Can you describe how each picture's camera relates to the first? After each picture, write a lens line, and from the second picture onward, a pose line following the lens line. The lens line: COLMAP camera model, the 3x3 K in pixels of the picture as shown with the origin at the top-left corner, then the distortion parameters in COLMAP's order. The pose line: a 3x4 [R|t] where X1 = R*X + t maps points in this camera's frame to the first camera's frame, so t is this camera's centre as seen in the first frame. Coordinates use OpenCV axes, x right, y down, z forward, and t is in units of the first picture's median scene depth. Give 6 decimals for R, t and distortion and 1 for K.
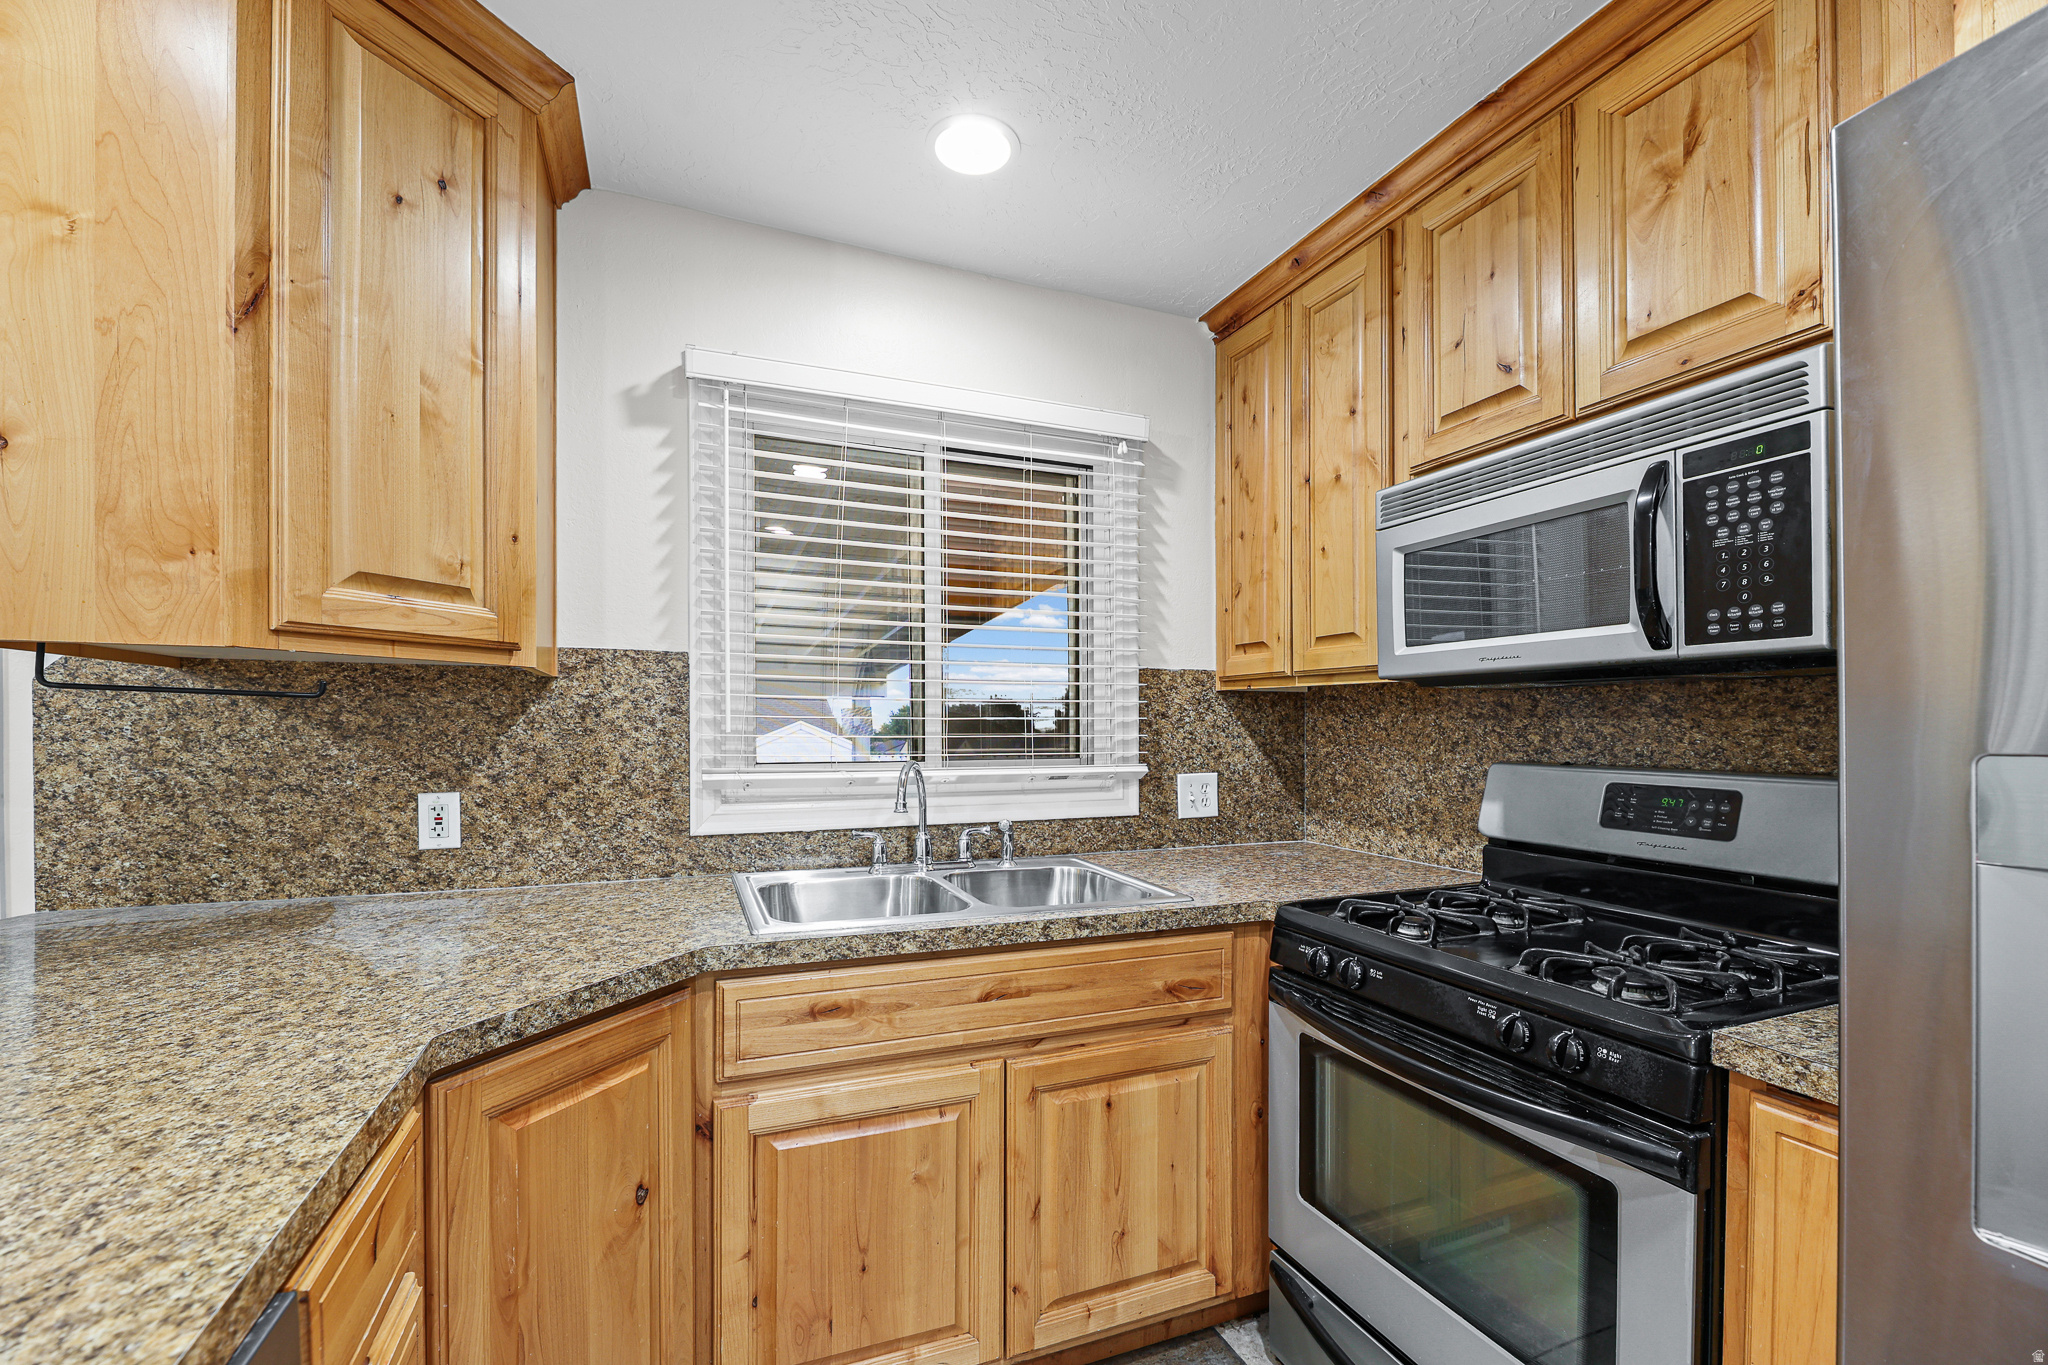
lens RADIAL K [[843.7, 0, 1023.5], [0, 843.7, 733.3], [0, 0, 1]] dist [-0.005711, -0.000943]
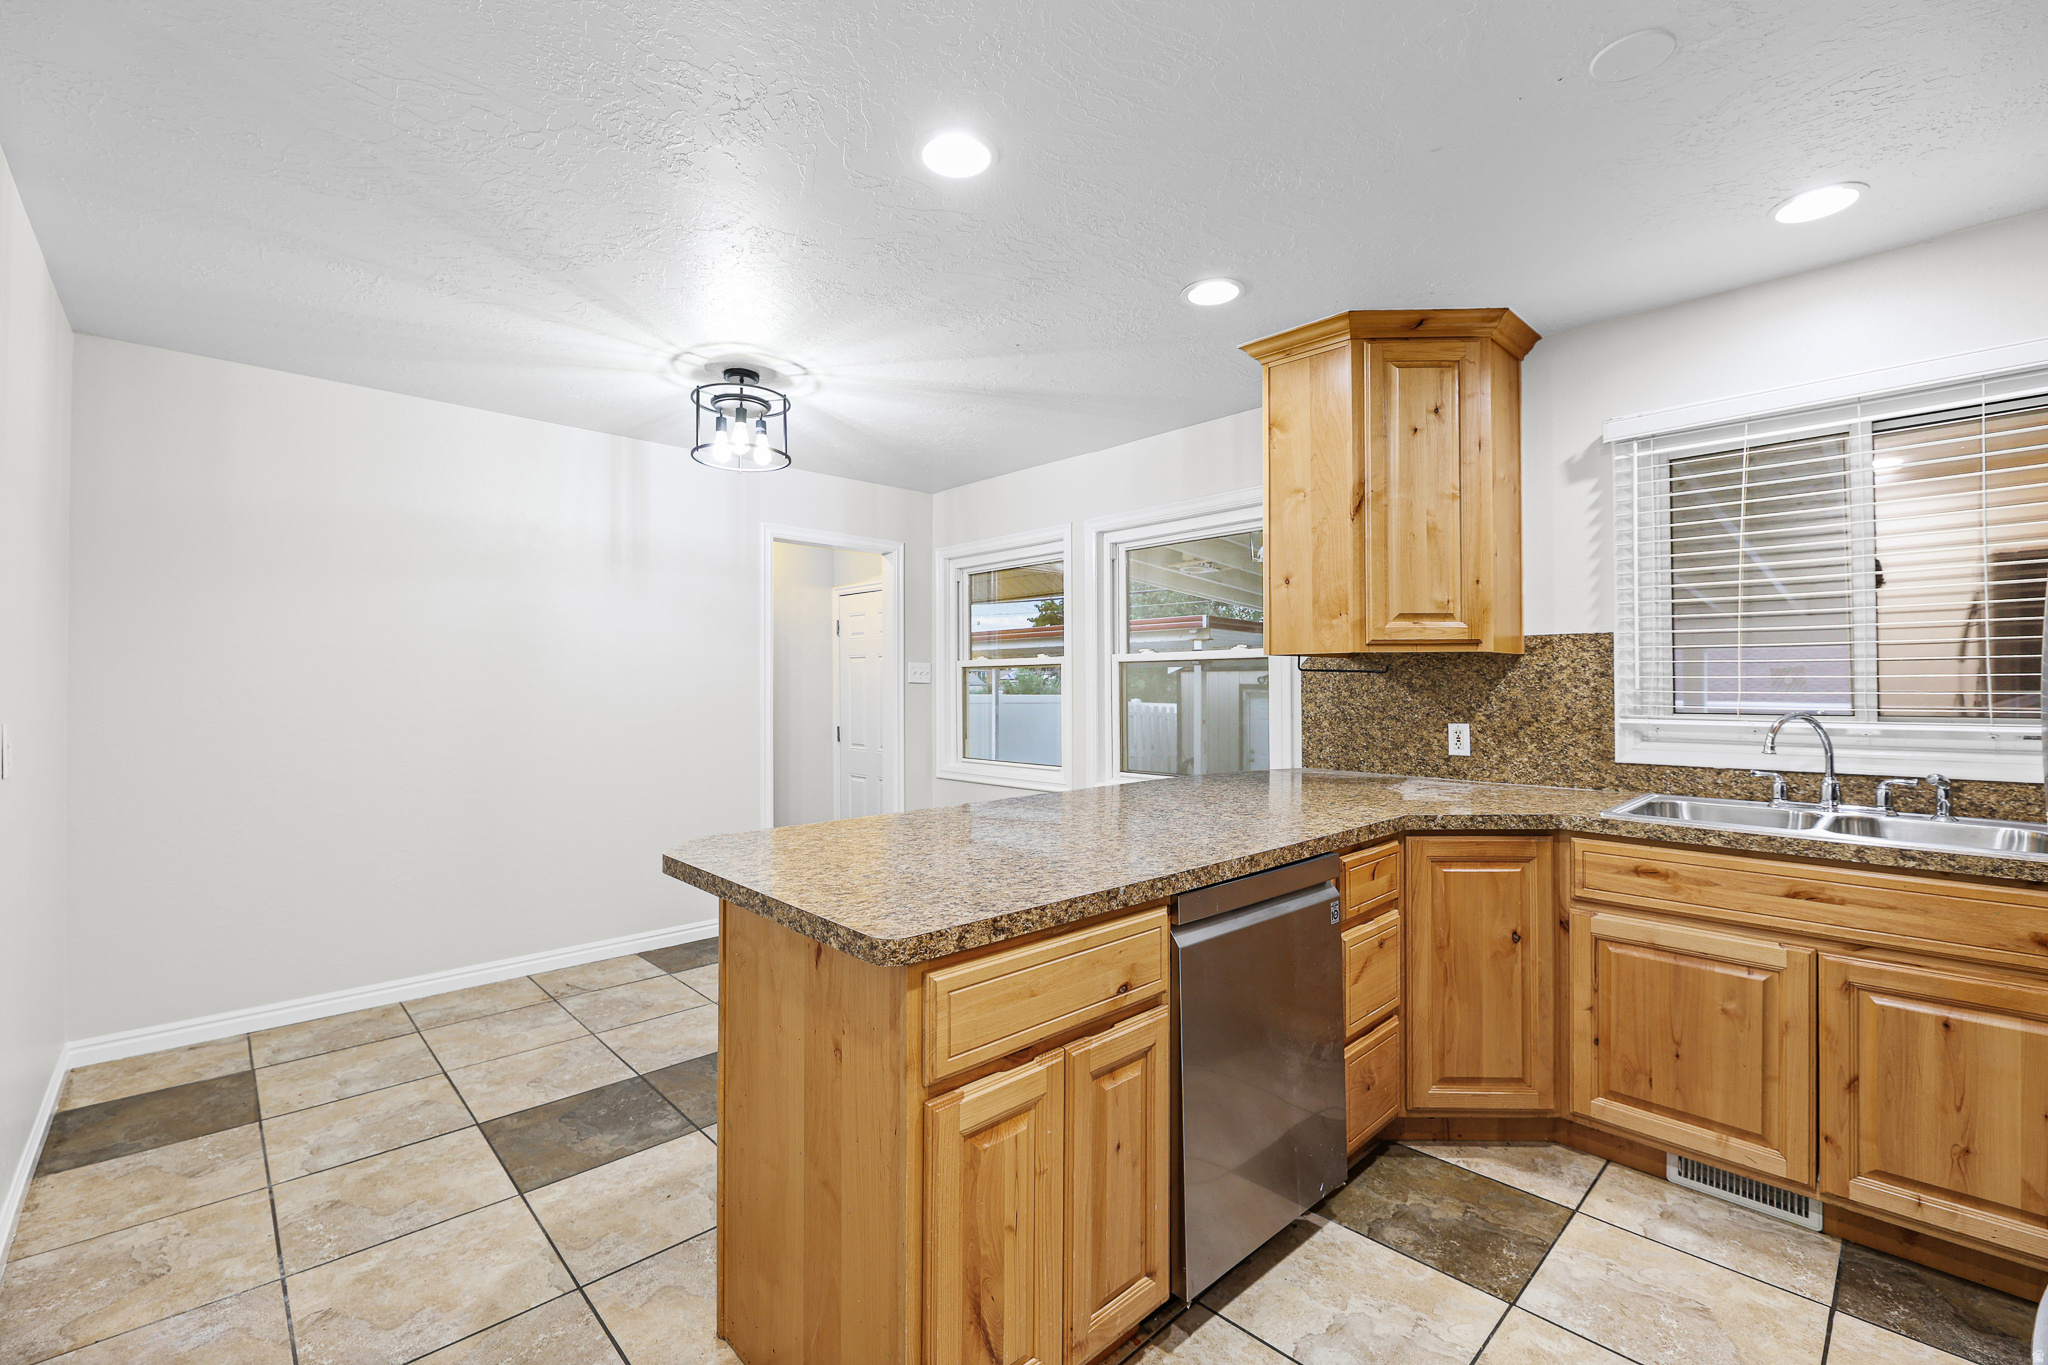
lens RADIAL K [[836.9, 0, 1048.5], [0, 836.9, 668.2], [0, 0, 1]] dist [-0.000965, -0.000252]
pose [[0.377654, -0.022564, -0.925672, 0.686263], [-0.003148, 0.999666, -0.025652, 0.003502], [0.925941, 0.012601, 0.377457, -0.515433]]
